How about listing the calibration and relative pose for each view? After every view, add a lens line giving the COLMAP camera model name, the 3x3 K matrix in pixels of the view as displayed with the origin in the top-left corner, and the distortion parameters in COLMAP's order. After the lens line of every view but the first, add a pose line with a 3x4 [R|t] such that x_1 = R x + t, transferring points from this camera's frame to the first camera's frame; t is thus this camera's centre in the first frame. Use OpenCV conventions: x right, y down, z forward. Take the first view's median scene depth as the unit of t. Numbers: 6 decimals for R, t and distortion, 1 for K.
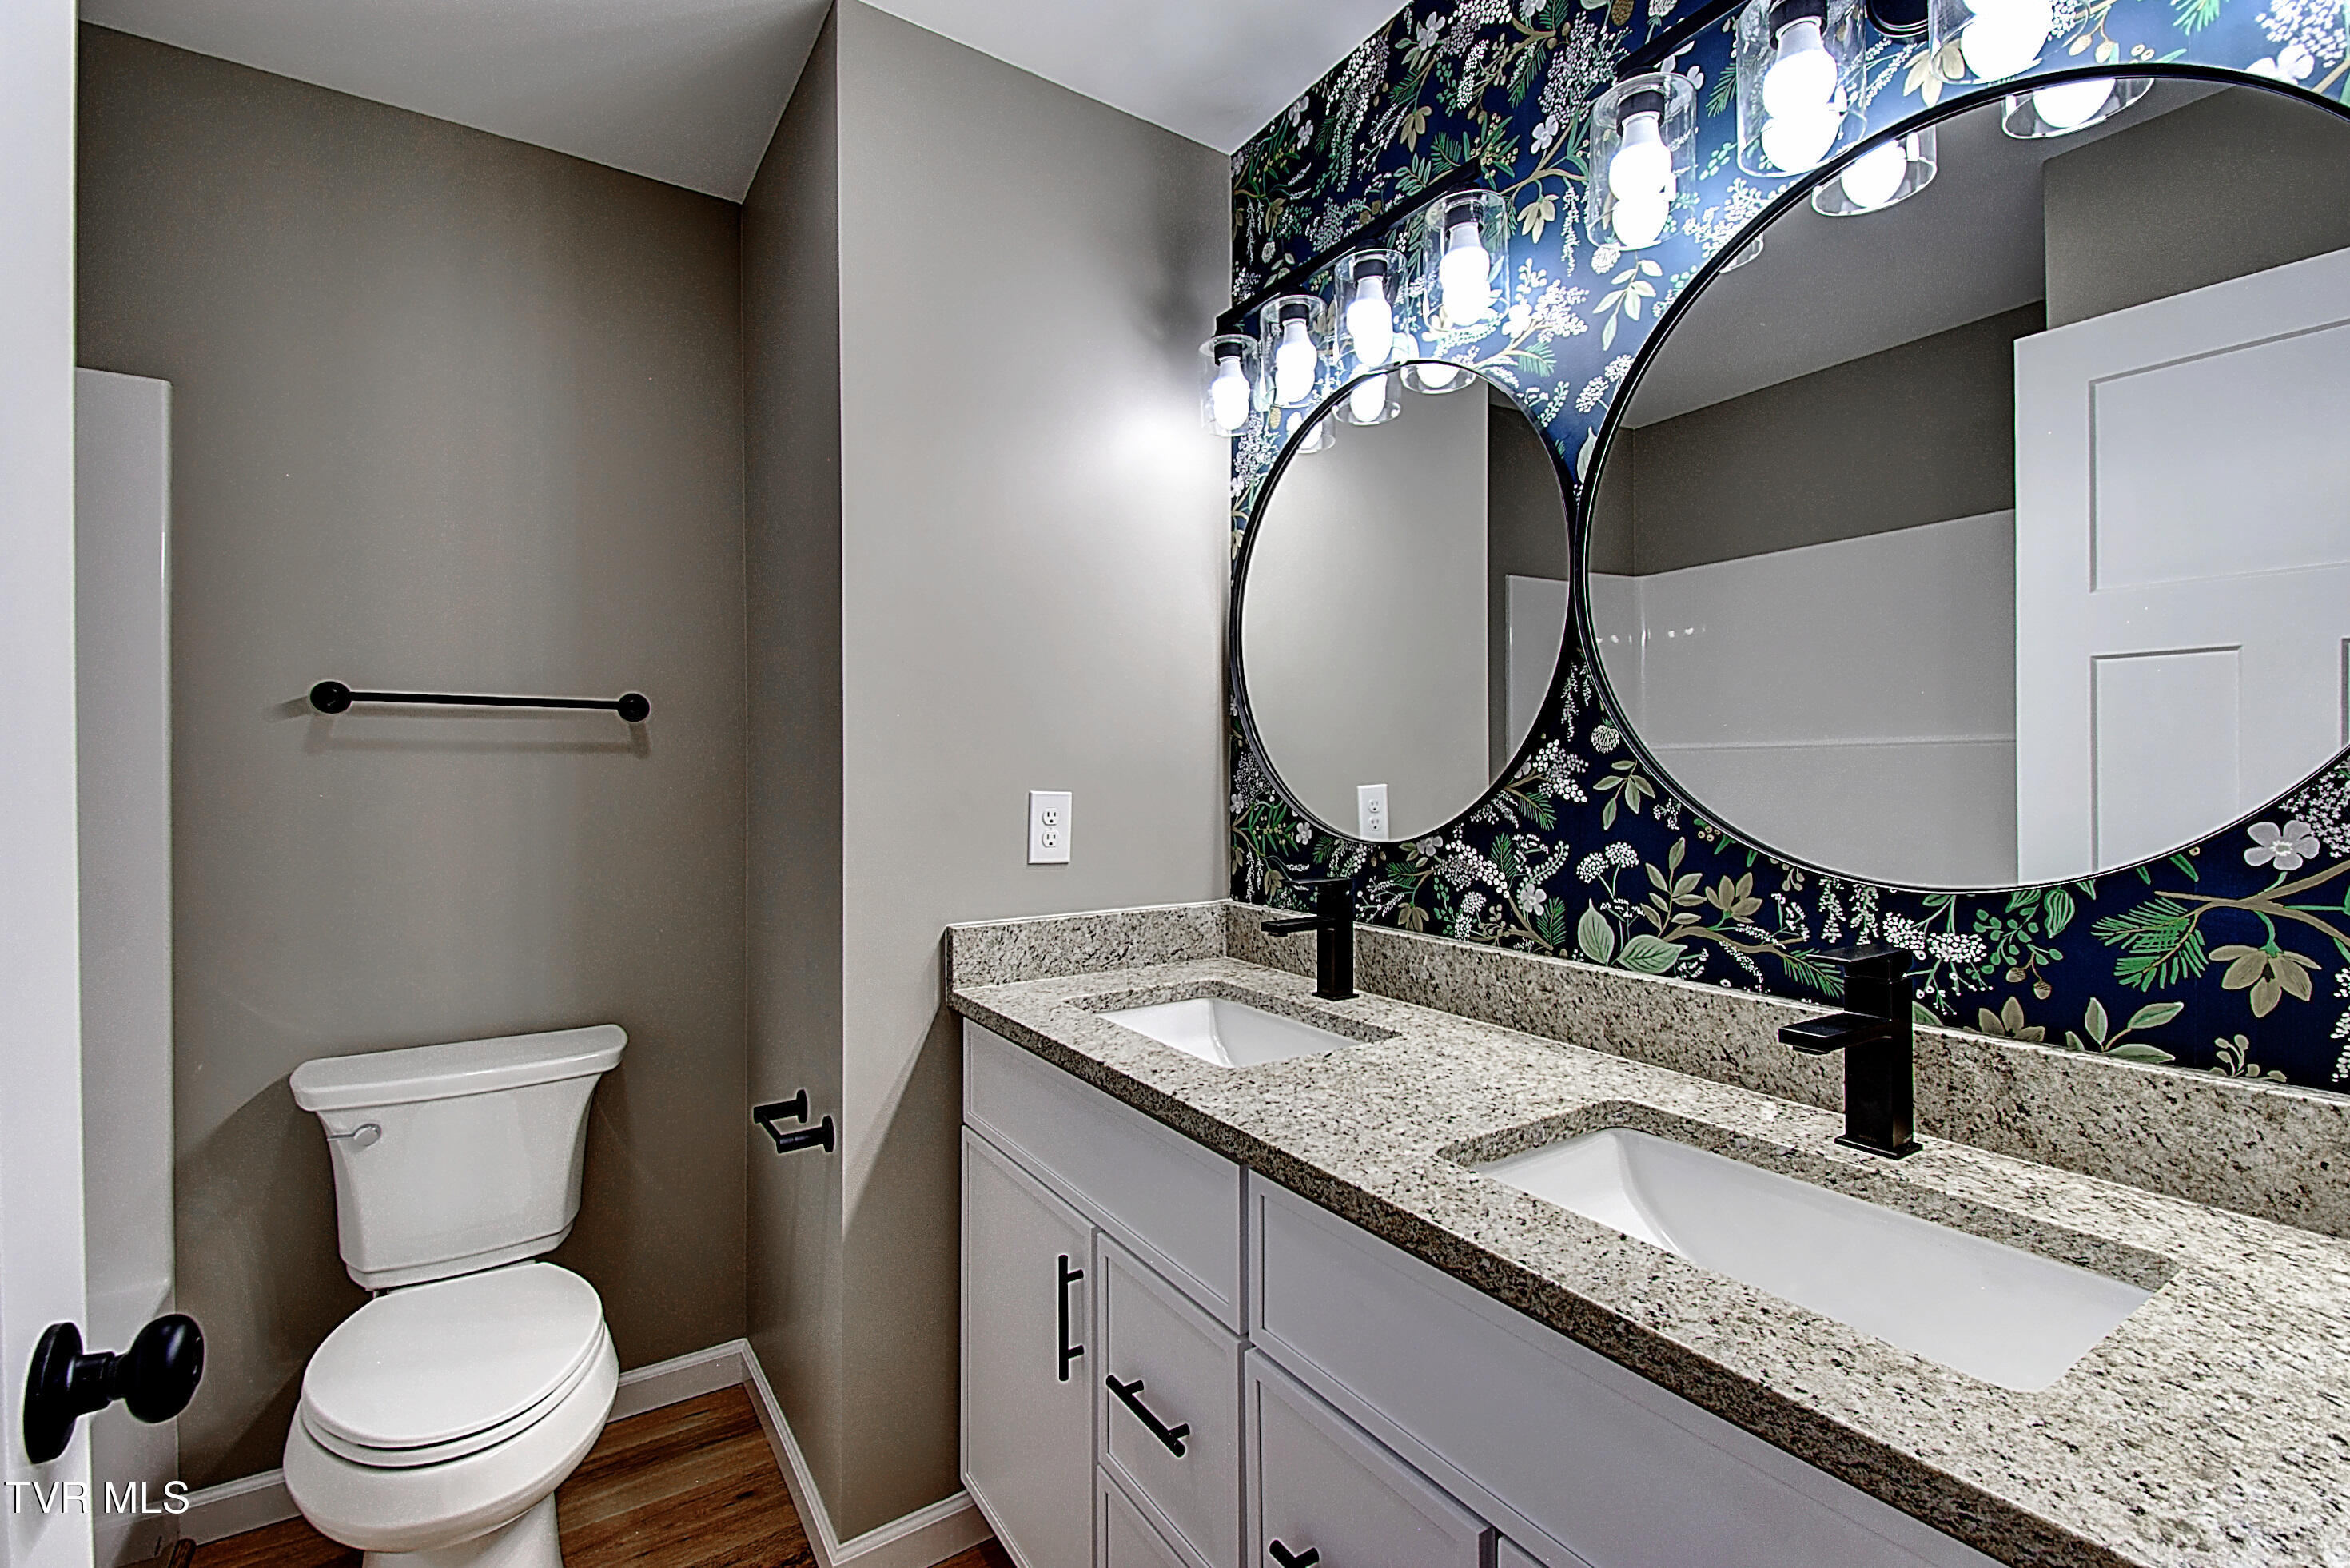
lens RADIAL K [[1026.5, 0, 1161.6], [0, 1026.5, 785.4], [0, 0, 1]] dist [0.042905, -0.026853]
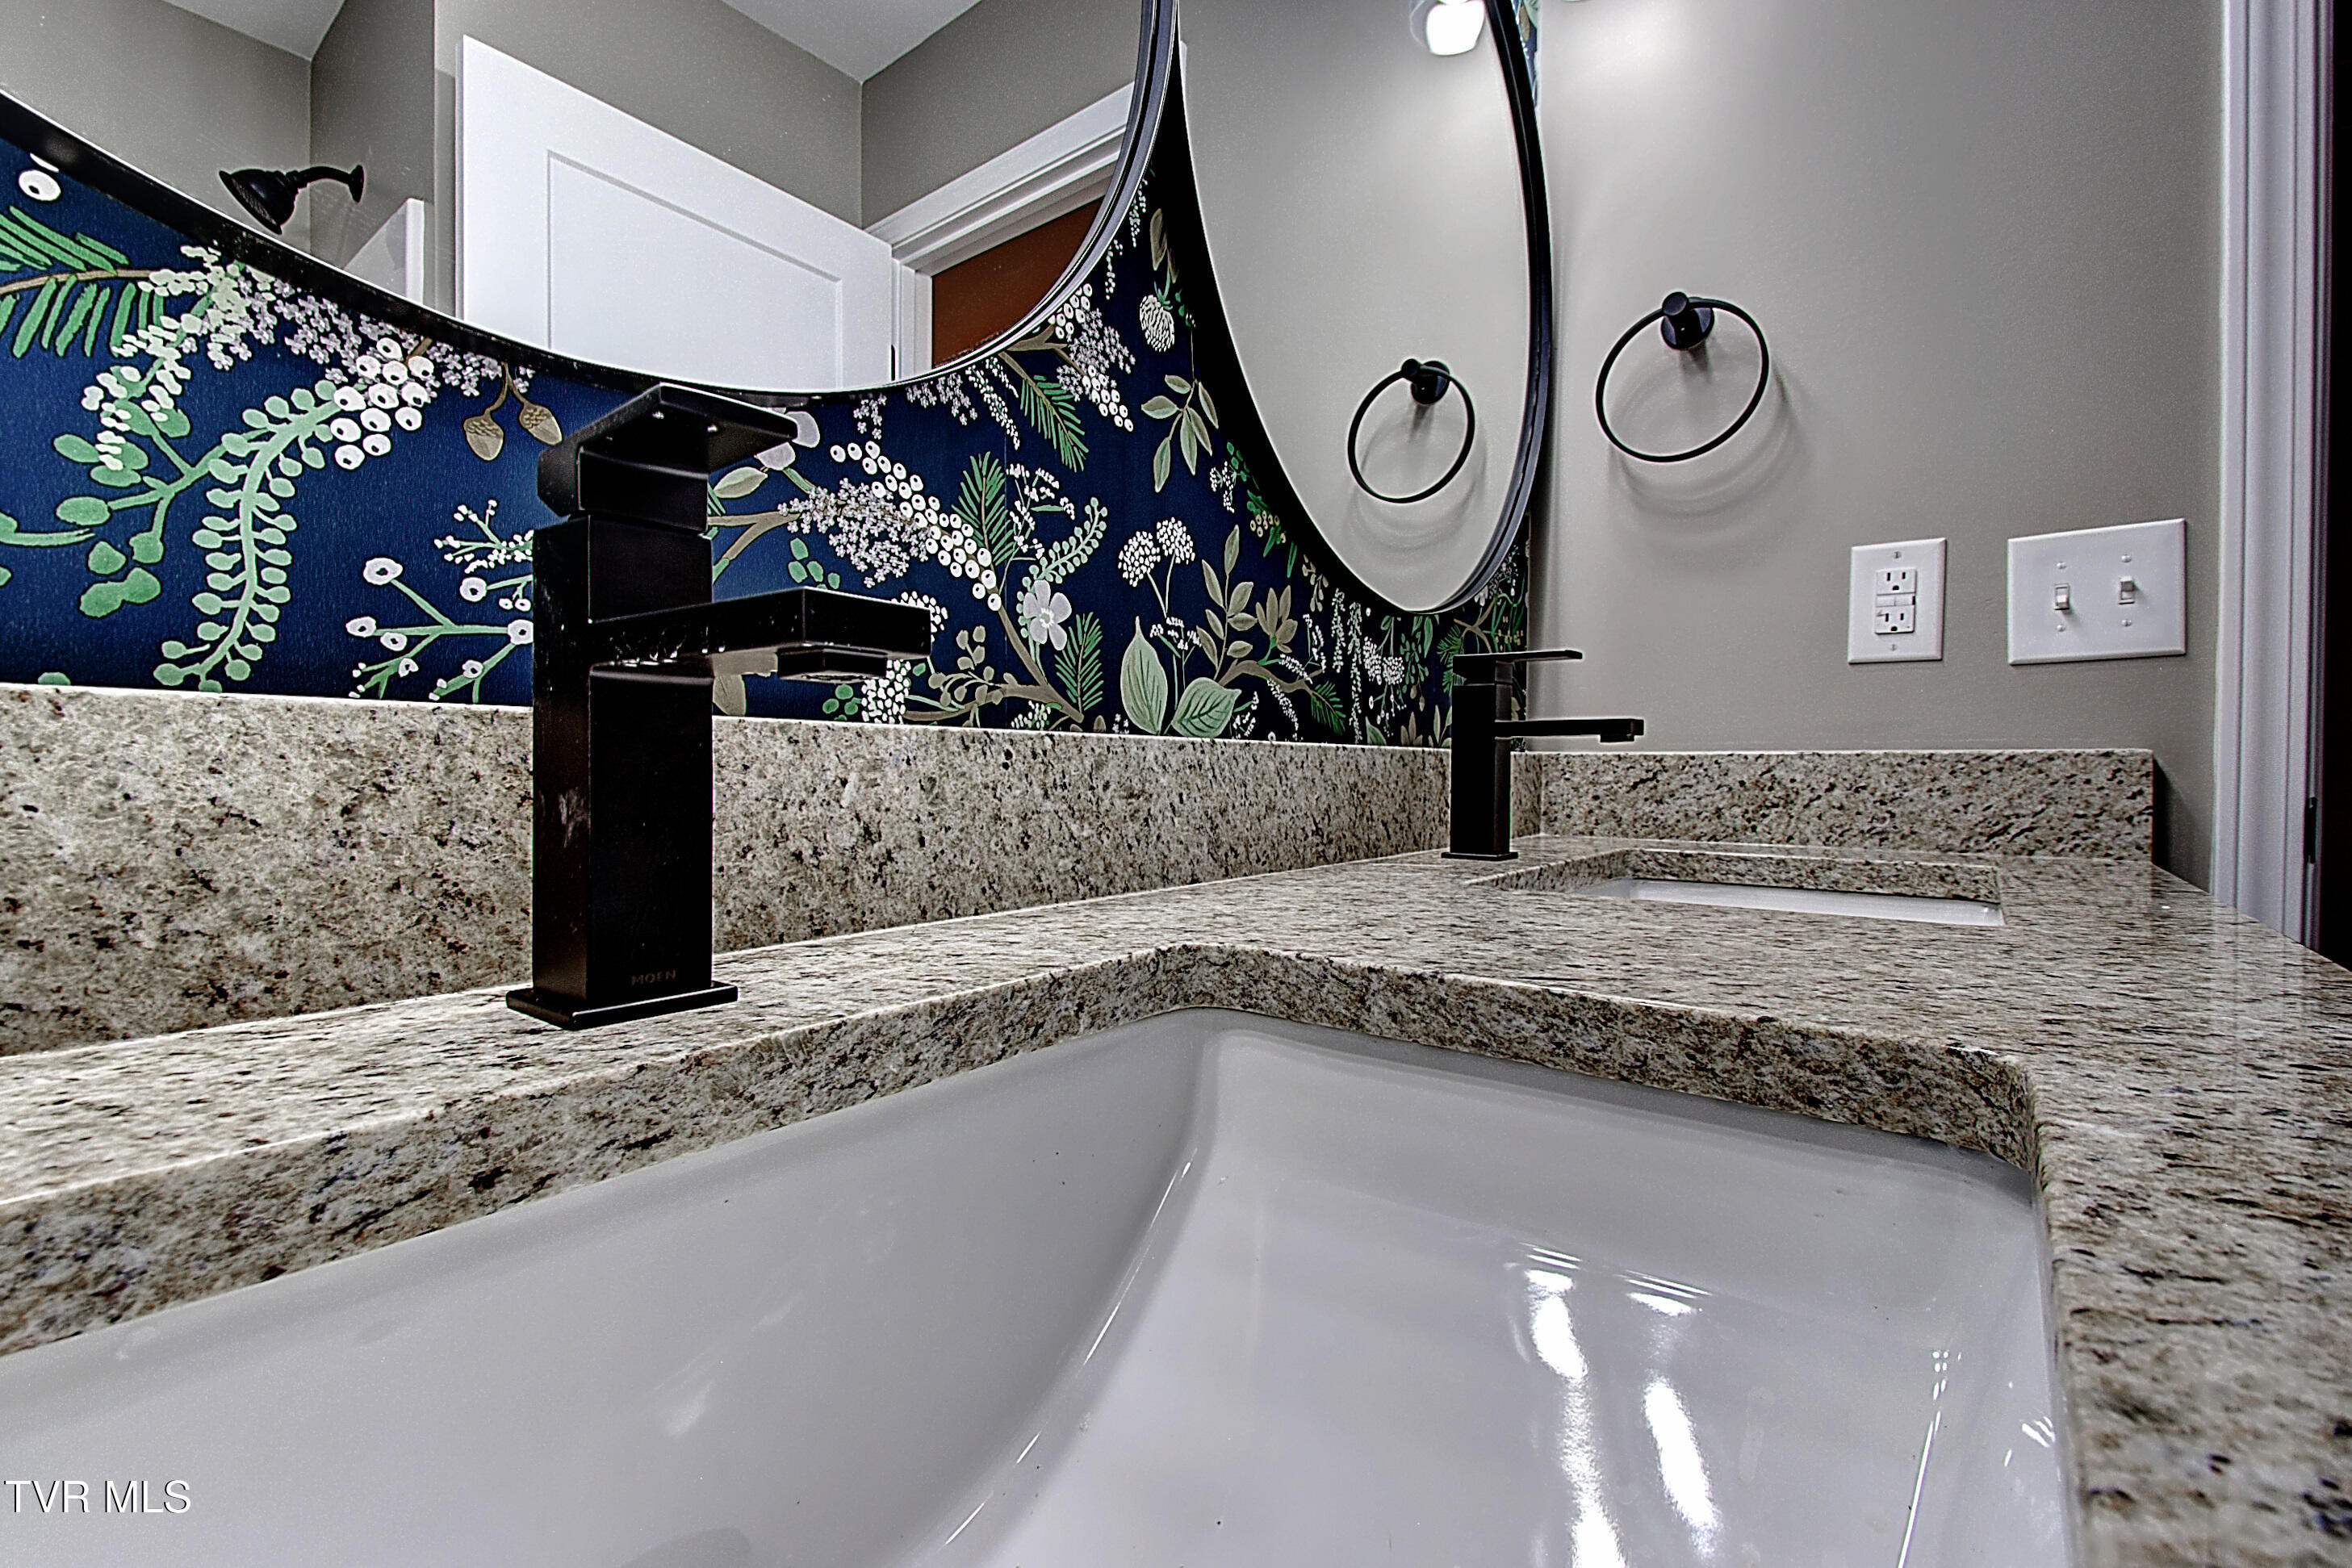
lens RADIAL K [[1029.6, 0, 1176.0], [0, 1029.6, 784.0], [0, 0, 1]] dist [0.045638, -0.029856]
pose [[-0.347661, -0.016945, 0.937467, -0.093471], [0.001294, 0.999827, 0.018552, 0.183821], [-0.937620, 0.007663, -0.347578, 1.150252]]
